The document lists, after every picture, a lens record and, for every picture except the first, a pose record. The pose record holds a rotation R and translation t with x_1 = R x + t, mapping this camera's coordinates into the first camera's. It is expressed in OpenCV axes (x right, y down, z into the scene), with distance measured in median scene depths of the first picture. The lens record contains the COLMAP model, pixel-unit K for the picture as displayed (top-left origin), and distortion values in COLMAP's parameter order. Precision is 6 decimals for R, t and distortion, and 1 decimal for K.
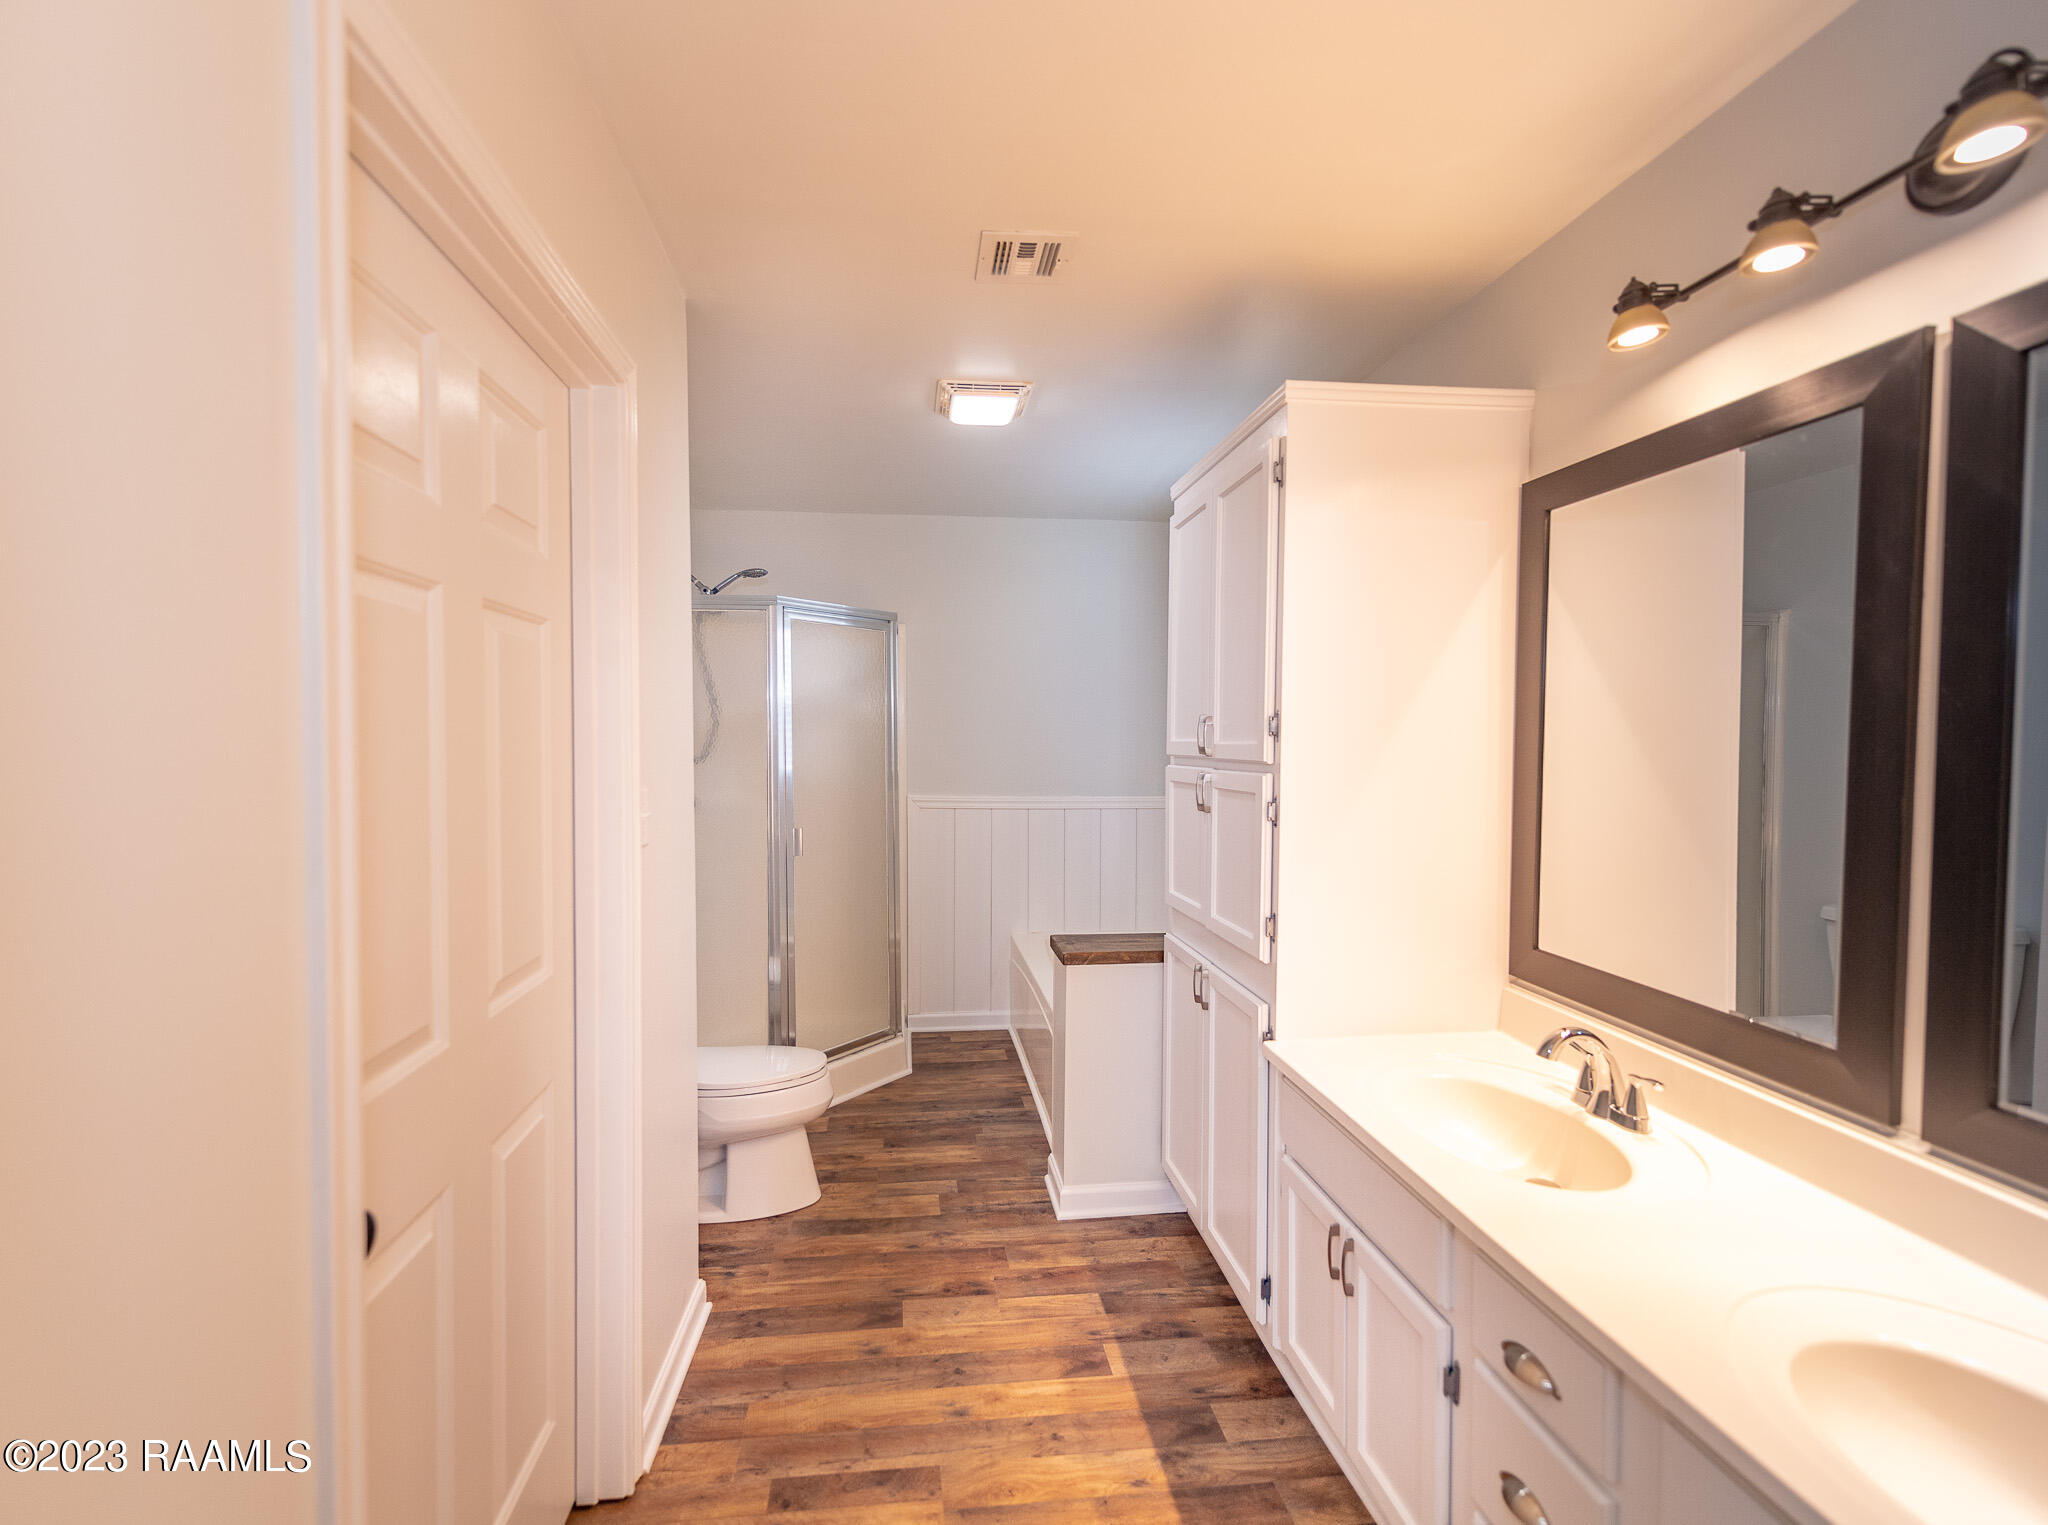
lens RADIAL K [[914.5, 0, 1024.0], [0, 914.5, 762.5], [0, 0, 1]] dist [0.011562, -0.012080]
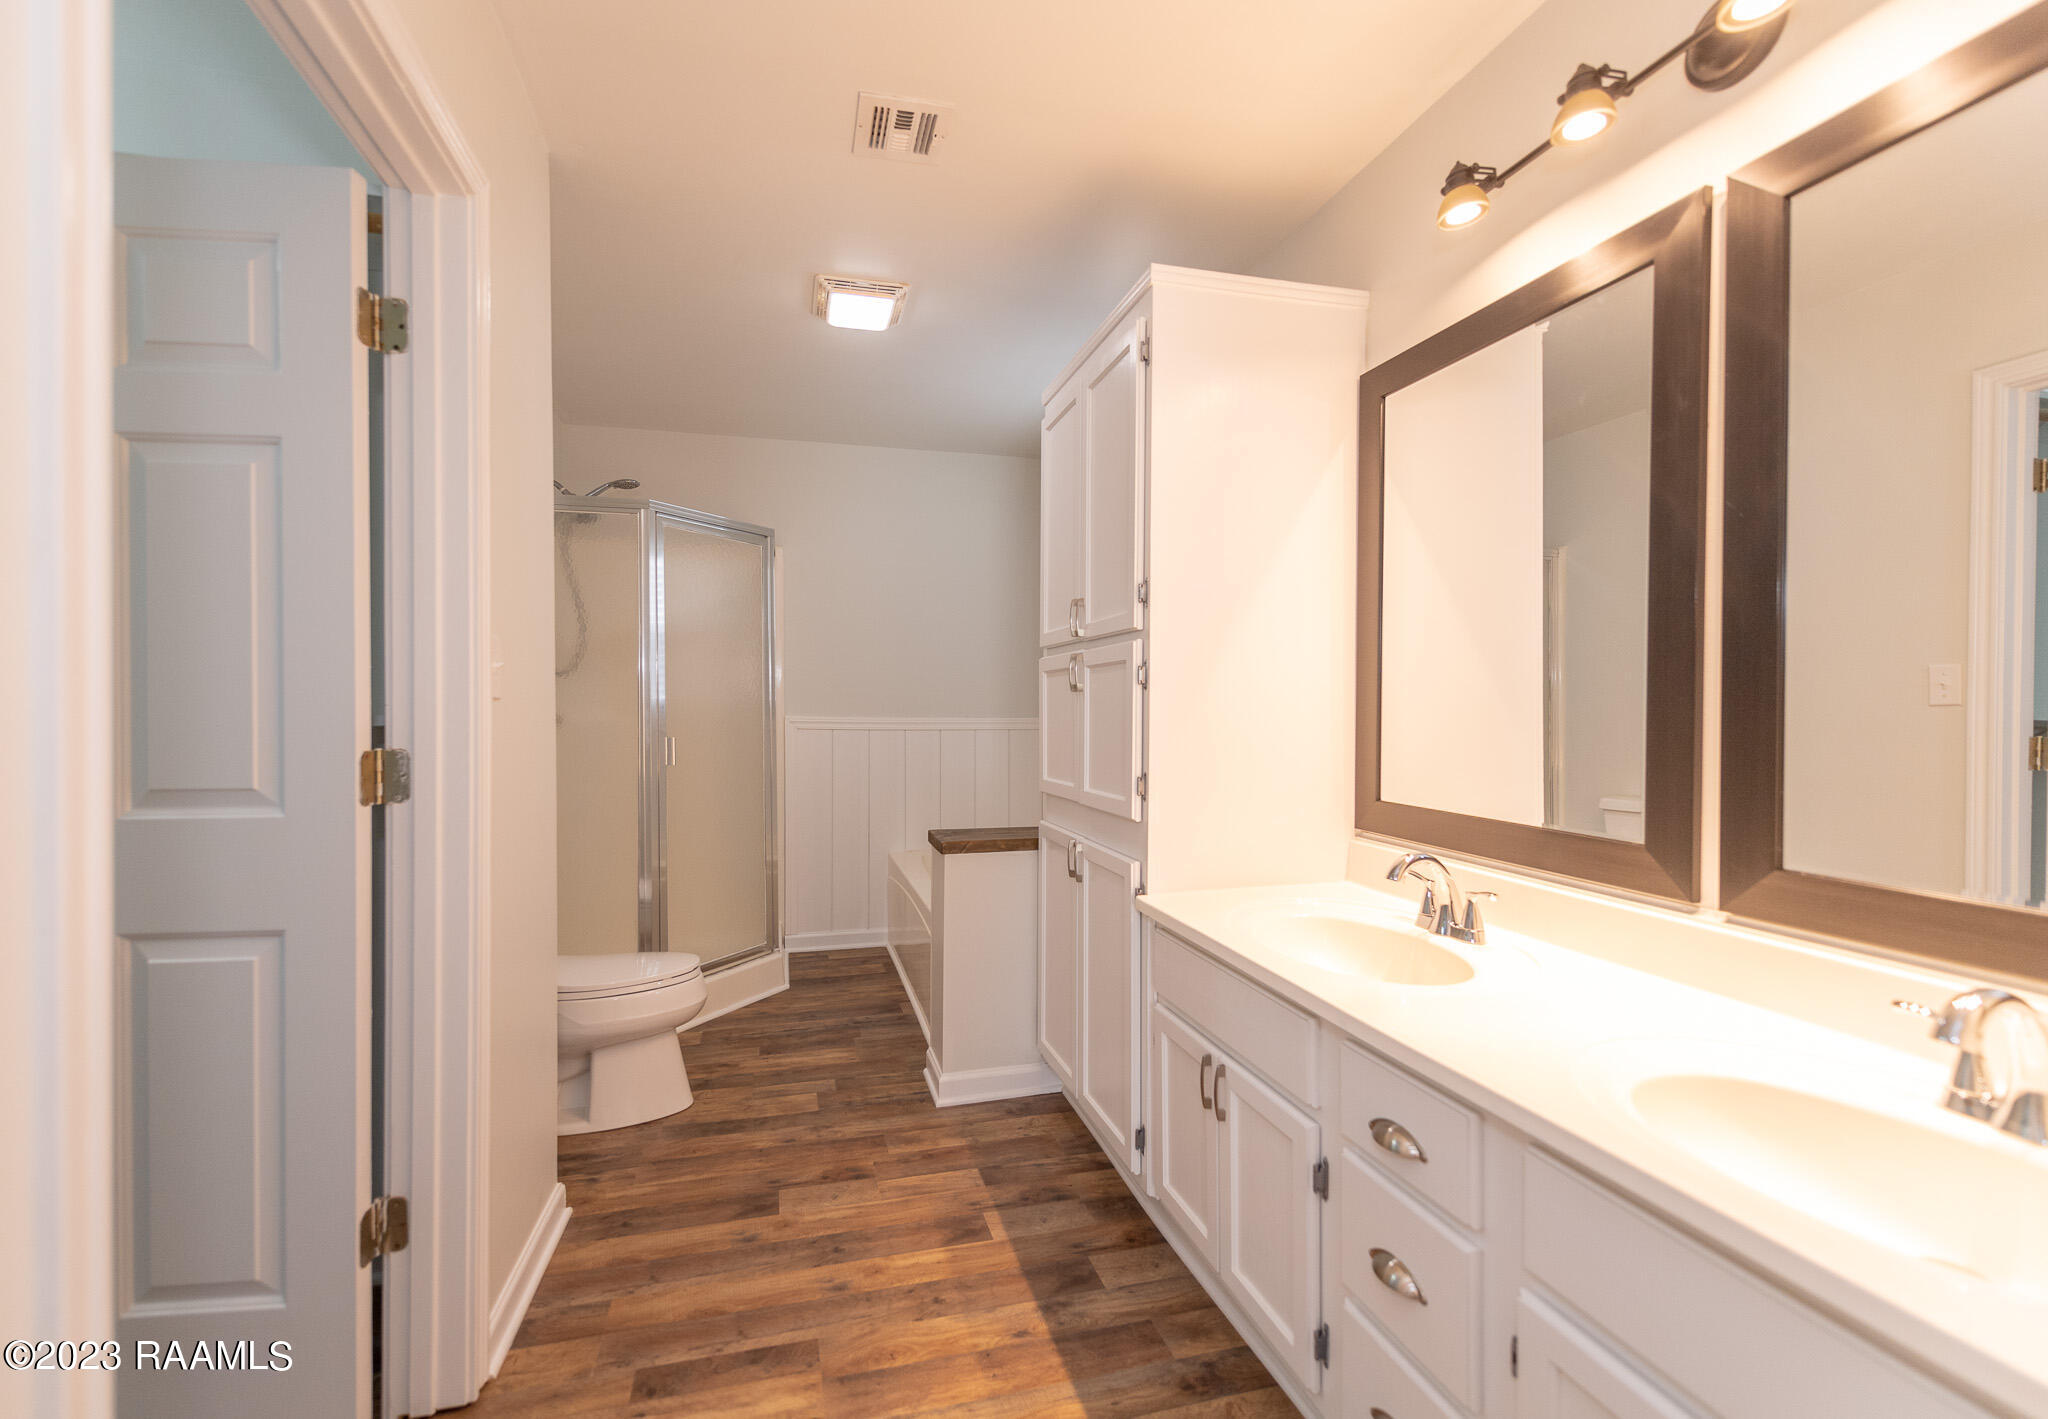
lens RADIAL K [[858.0, 0, 1024.0], [0, 858.0, 709.5], [0, 0, 1]] dist [0.001651, -0.005598]
pose [[0.989576, -0.003191, 0.143979, -0.004065], [0.006669, 0.999697, -0.023685, 0.114148], [-0.143860, 0.024398, 0.989297, 0.049271]]
